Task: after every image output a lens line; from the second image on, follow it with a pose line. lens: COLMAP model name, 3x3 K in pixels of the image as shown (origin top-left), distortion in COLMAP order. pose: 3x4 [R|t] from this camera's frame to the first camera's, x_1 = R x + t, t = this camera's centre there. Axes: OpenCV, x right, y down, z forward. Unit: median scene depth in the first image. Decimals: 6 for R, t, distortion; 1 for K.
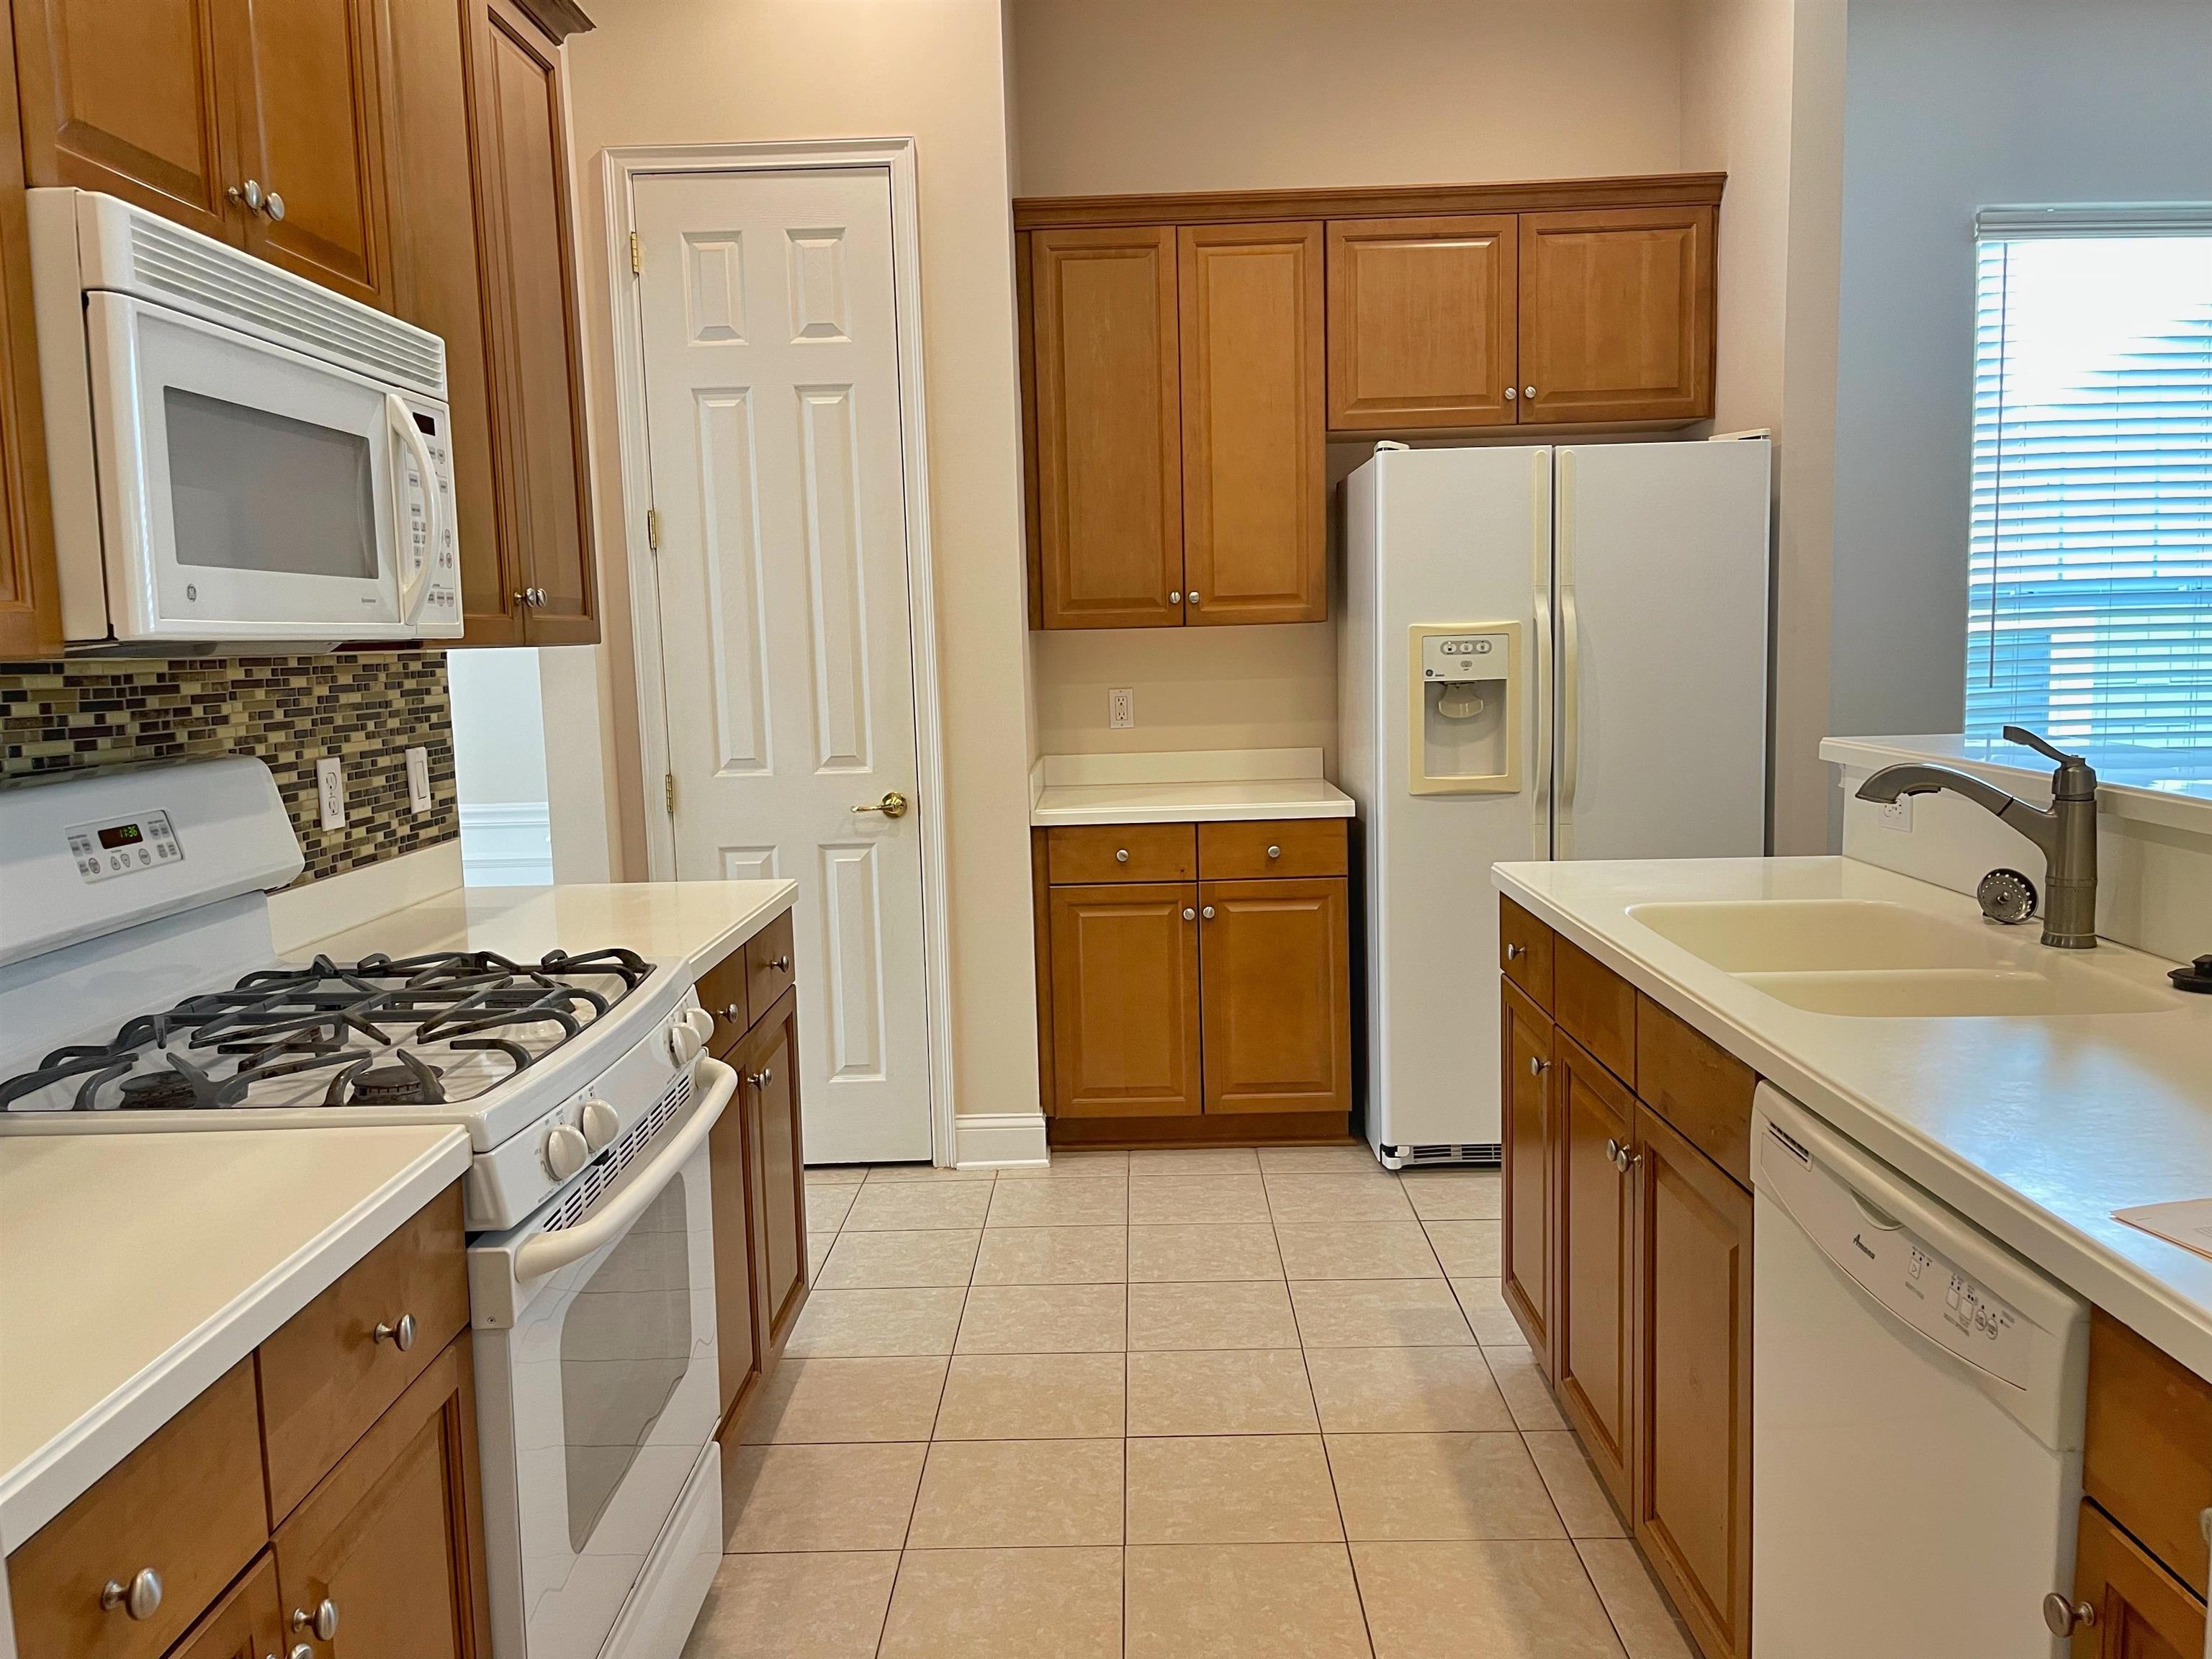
lens RADIAL K [[1689.4, 0, 1093.2], [0, 1689.4, 831.5], [0, 0, 1]] dist [0.061087, -0.046167]
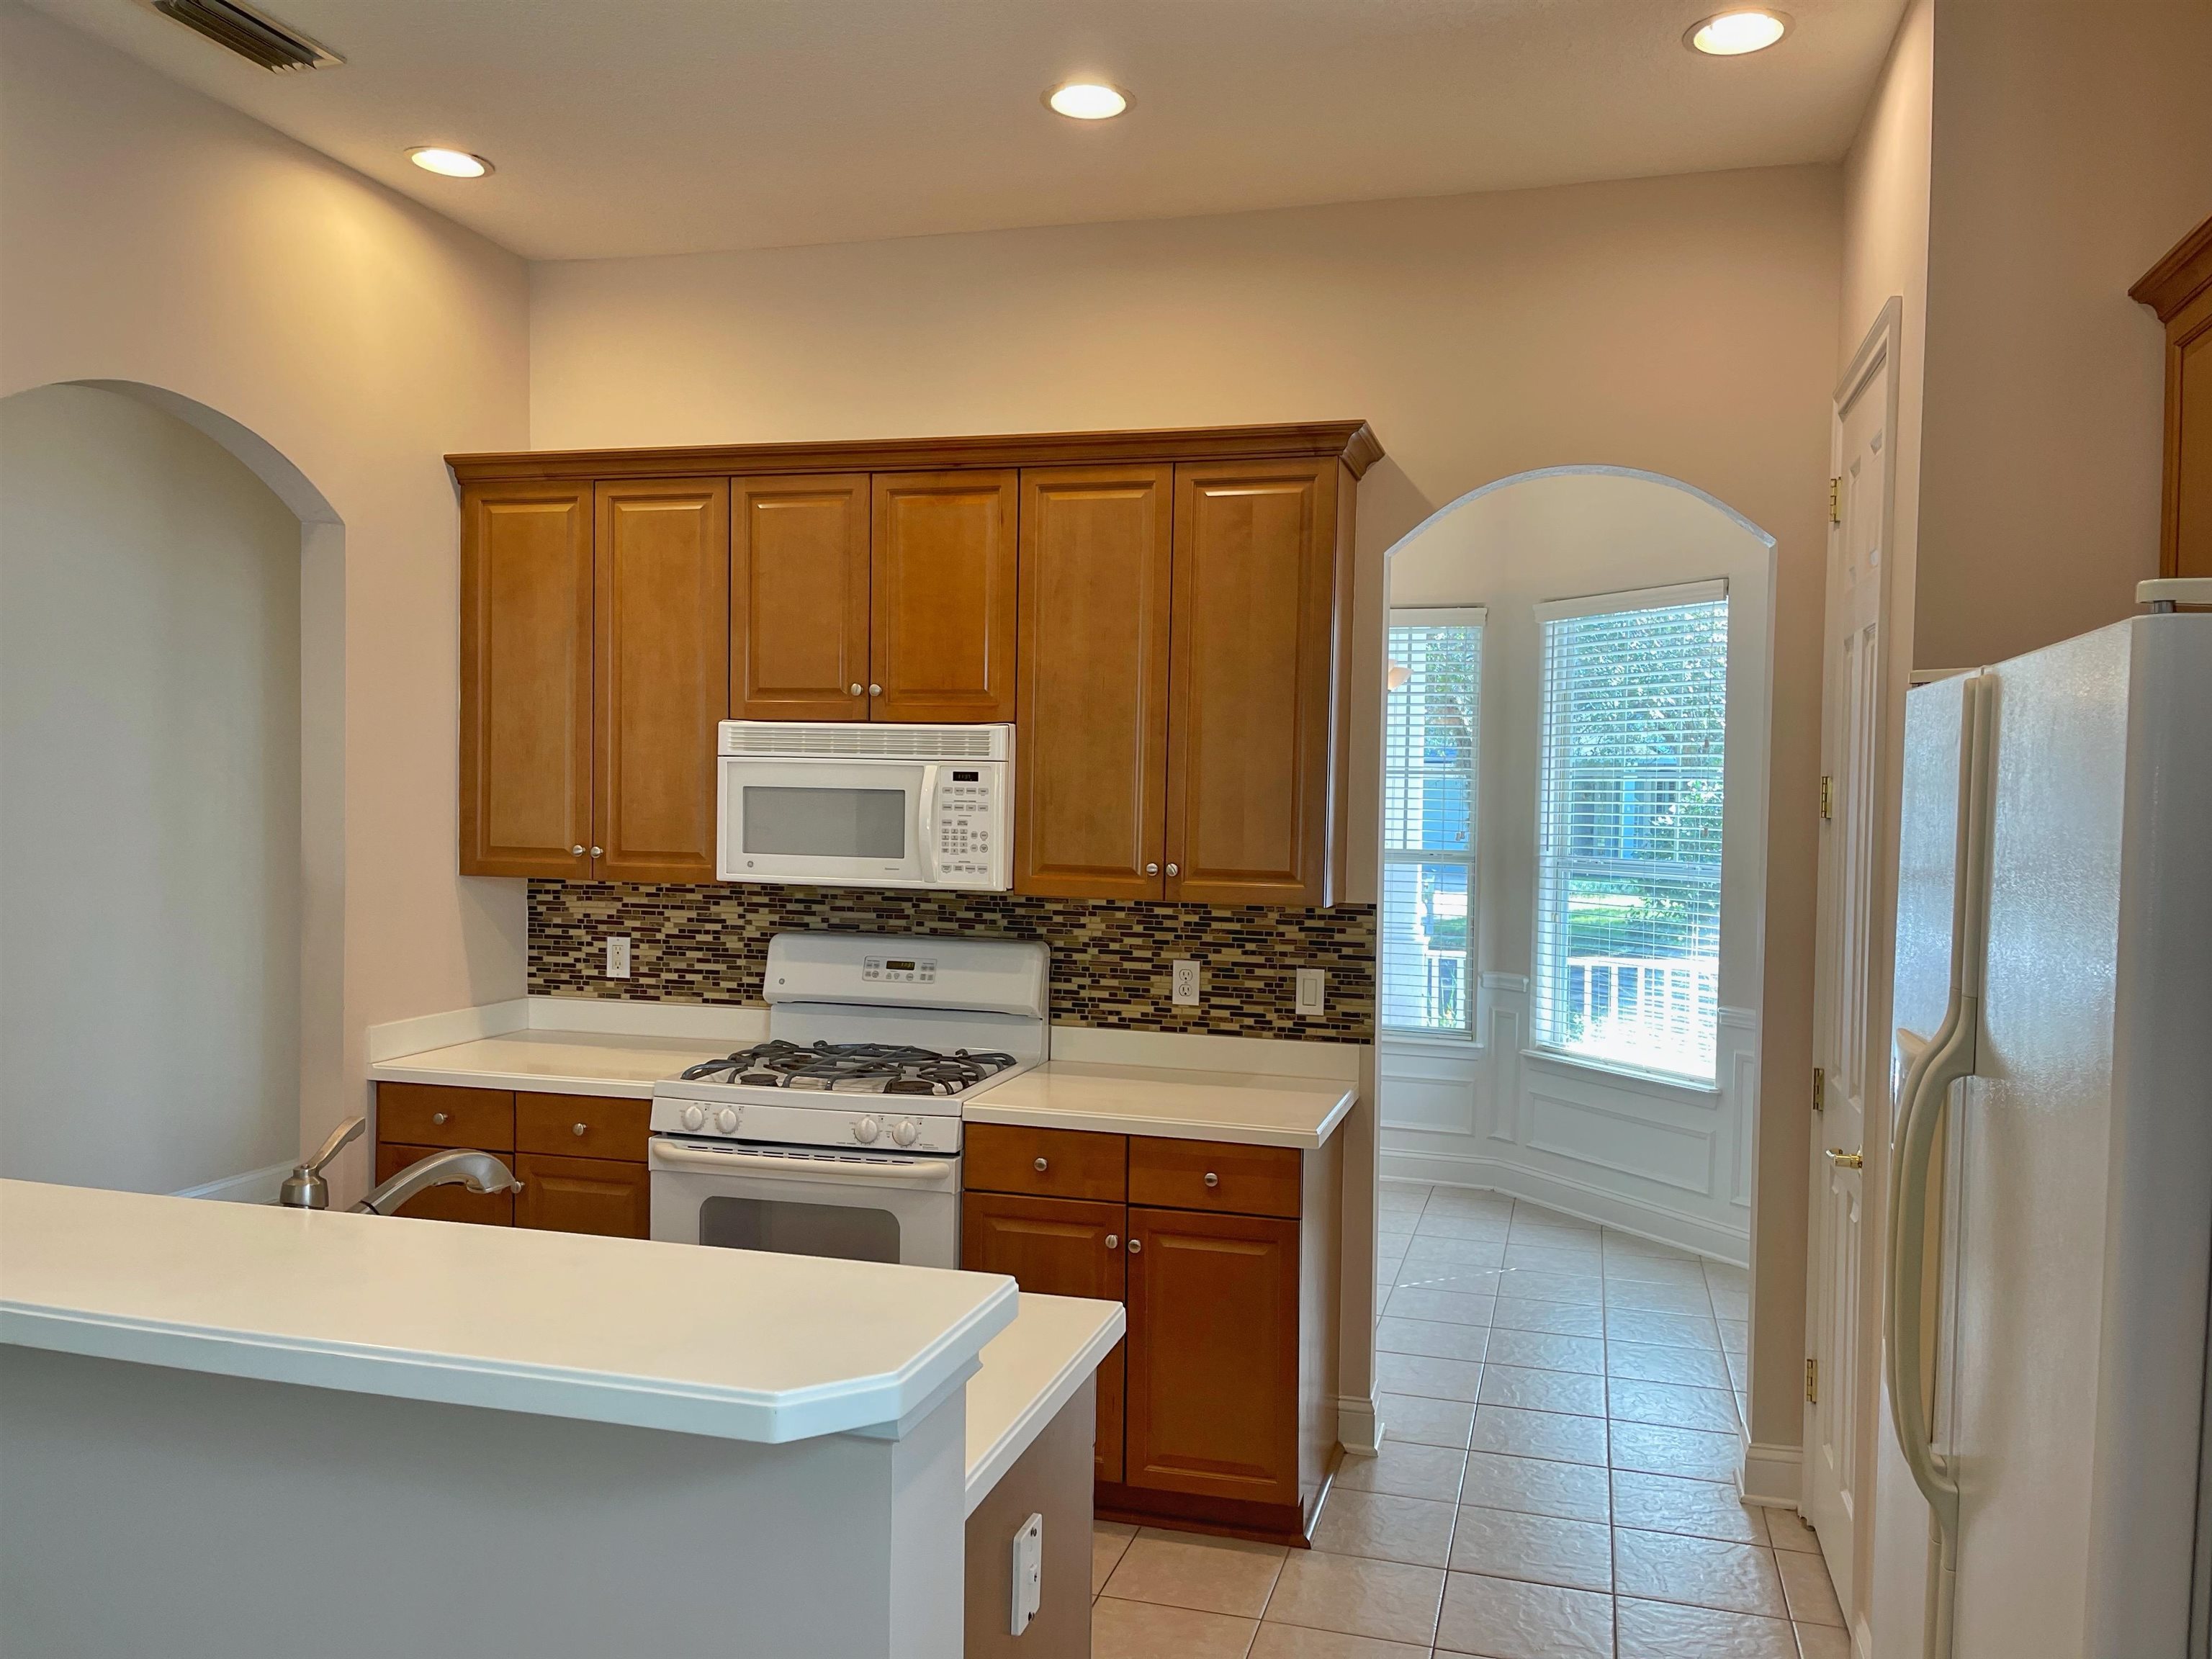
lens RADIAL K [[1689.4, 0, 1101.9], [0, 1689.4, 815.4], [0, 0, 1]] dist [0.061087, -0.046167]
pose [[-0.256984, 0.035122, -0.965777, 1.158338], [-0.126311, 0.989546, 0.069596, -0.292782], [0.958126, 0.139873, -0.249862, 1.369897]]
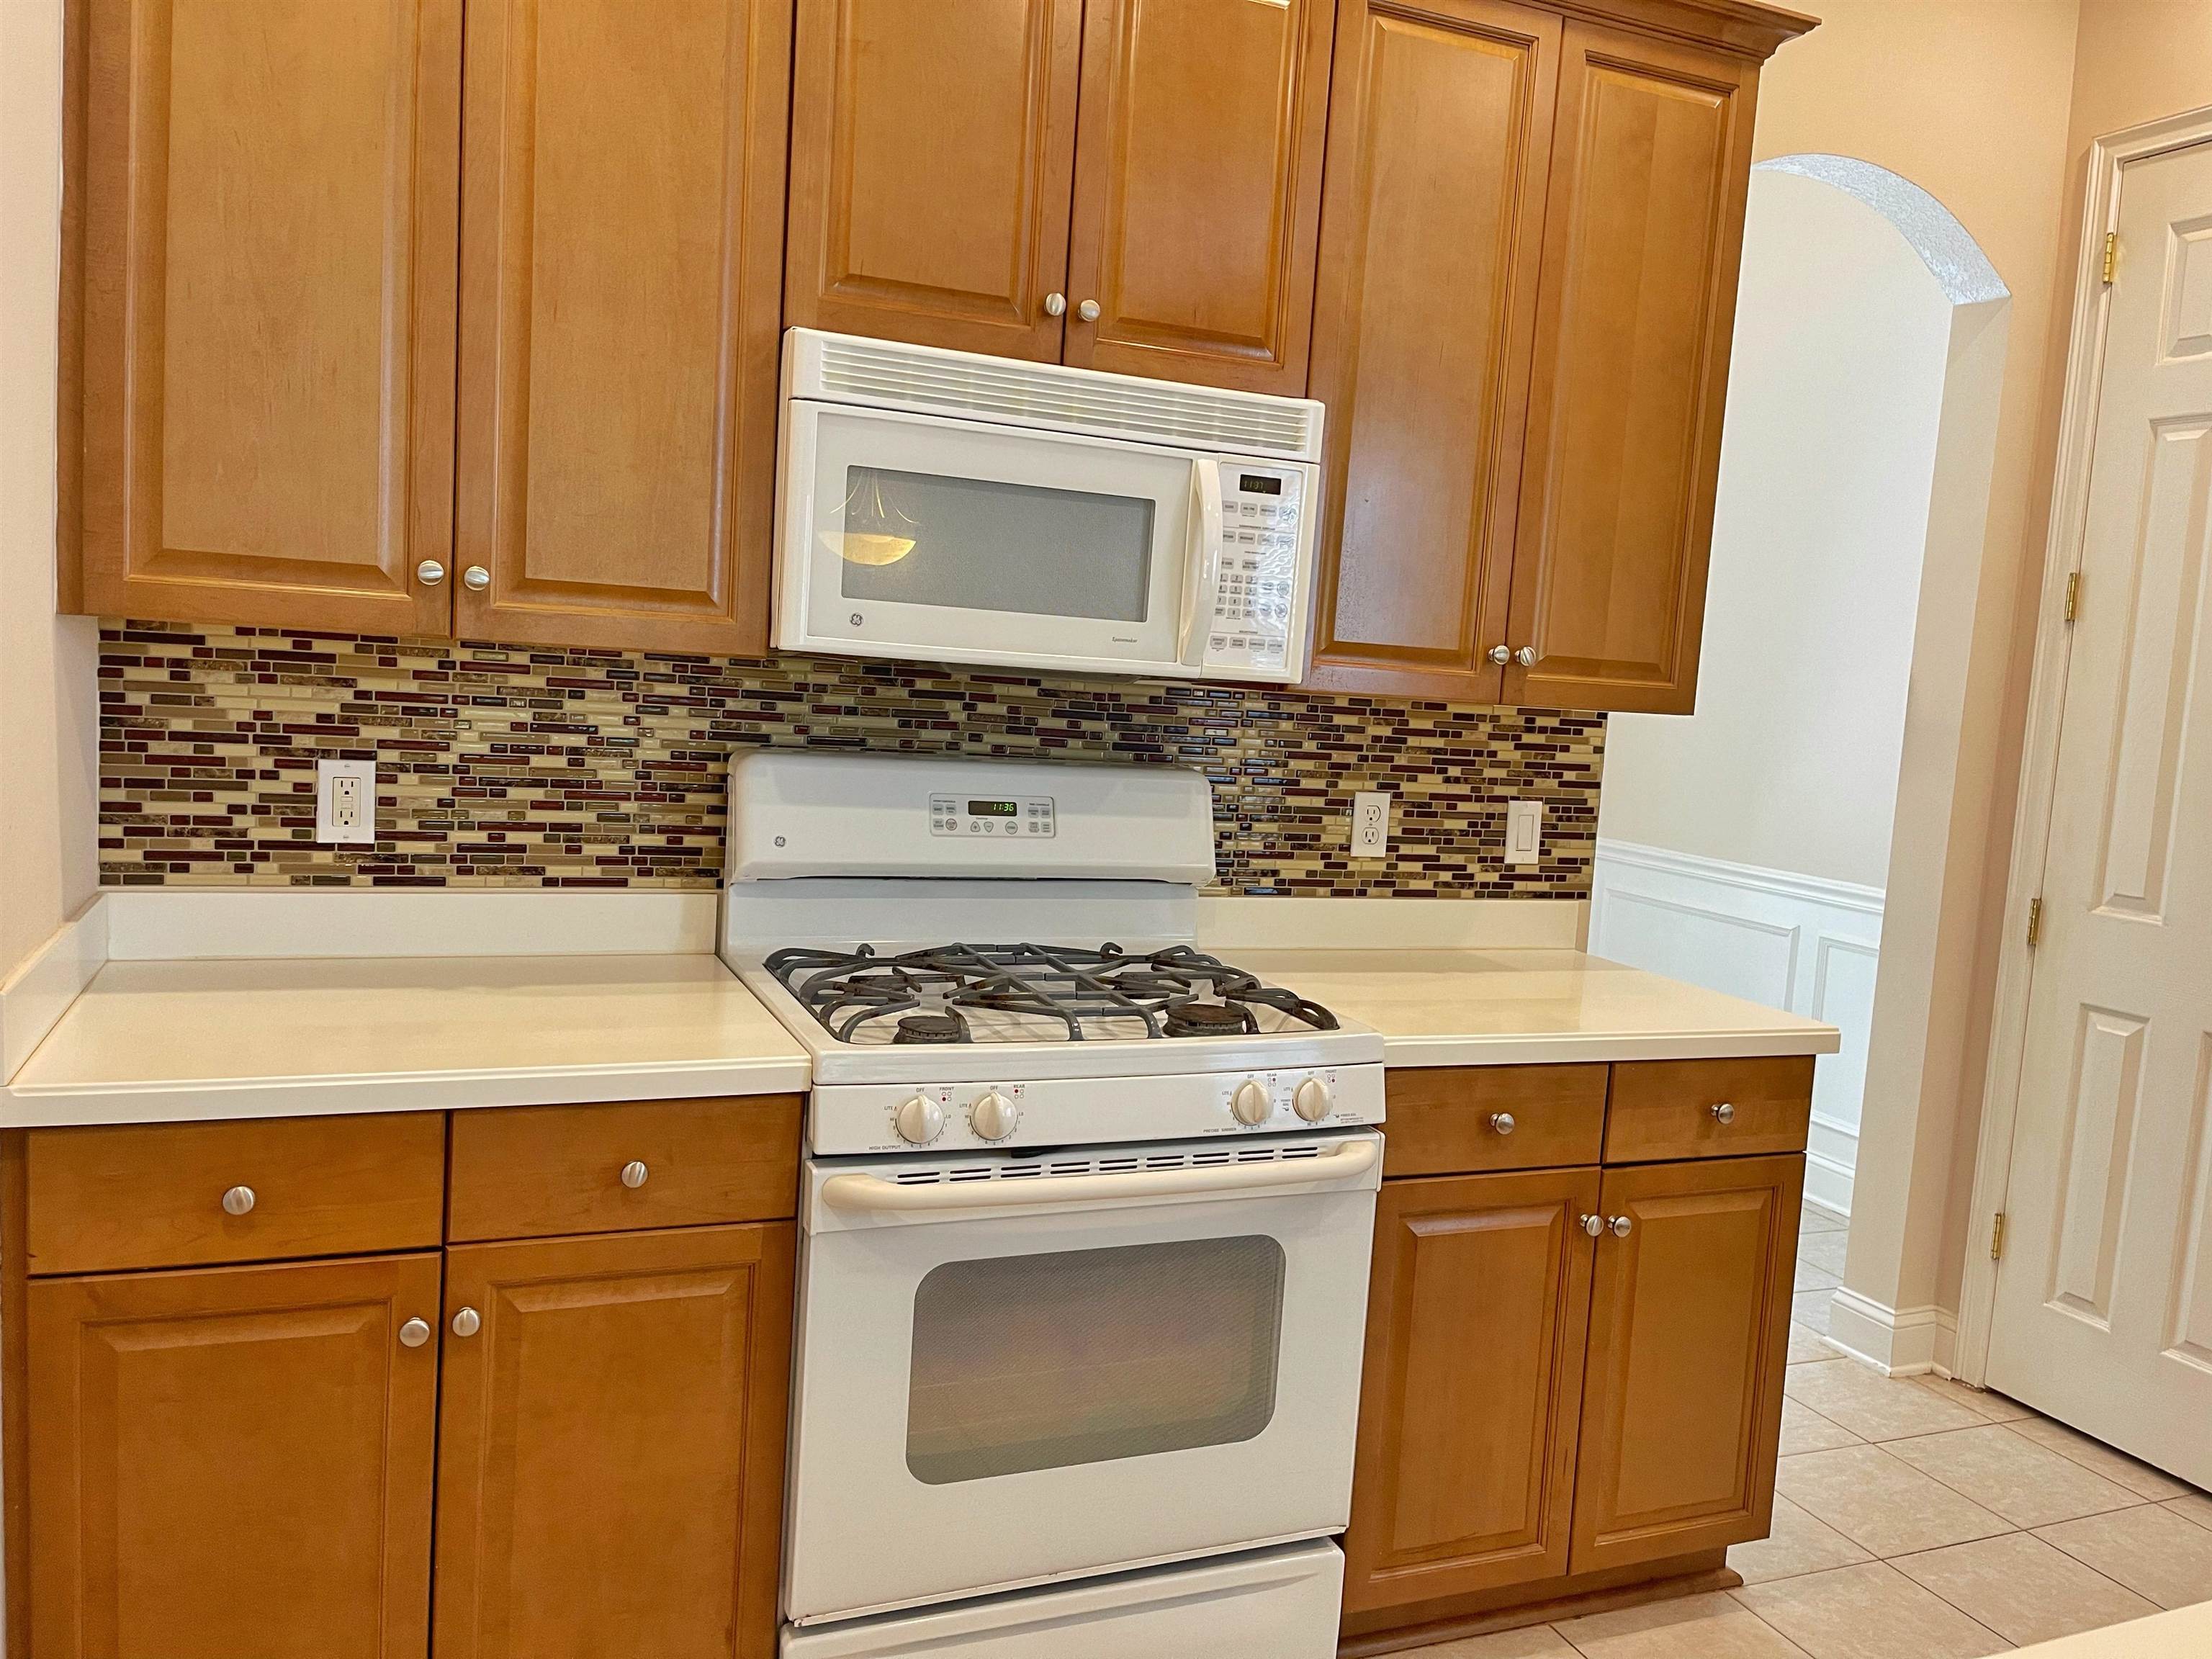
lens RADIAL K [[1689.4, 0, 1087.0], [0, 1689.4, 826.5], [0, 0, 1]] dist [0.061087, -0.046167]
pose [[0.396999, 0.142103, -0.906752, 0.492482], [-0.183801, 0.980238, 0.073147, -0.070671], [0.899227, 0.137622, 0.415272, 0.406068]]
